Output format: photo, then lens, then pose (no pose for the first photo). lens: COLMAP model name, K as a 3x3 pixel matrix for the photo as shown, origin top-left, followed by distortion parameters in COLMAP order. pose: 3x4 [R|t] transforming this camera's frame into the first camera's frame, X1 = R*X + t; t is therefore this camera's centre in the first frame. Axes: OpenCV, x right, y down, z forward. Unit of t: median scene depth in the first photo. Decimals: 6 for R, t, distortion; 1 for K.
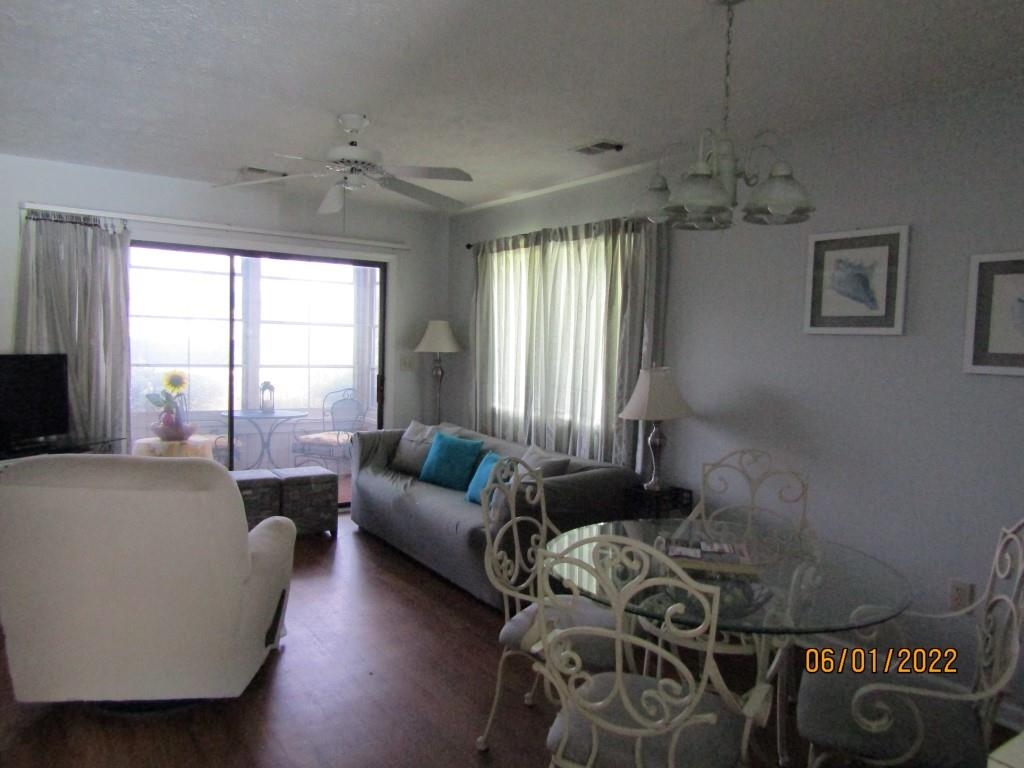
lens RADIAL K [[736.9, 0, 512.0], [0, 736.9, 384.0], [0, 0, 1]] dist [0.002507, -0.001576]
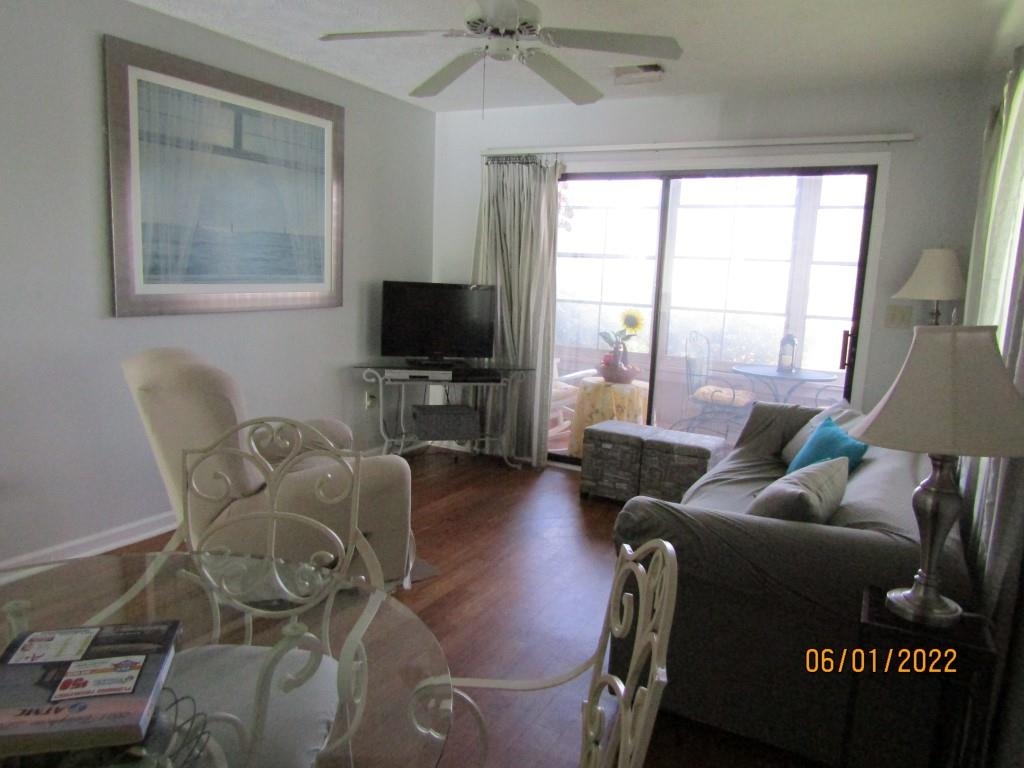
lens RADIAL K [[736.9, 0, 512.0], [0, 736.9, 384.0], [0, 0, 1]] dist [0.002507, -0.001576]
pose [[0.454263, 0.129071, -0.881468, 0.346199], [-0.080647, 0.991344, 0.103599, -0.010086], [0.887210, 0.024026, 0.460740, 0.457677]]
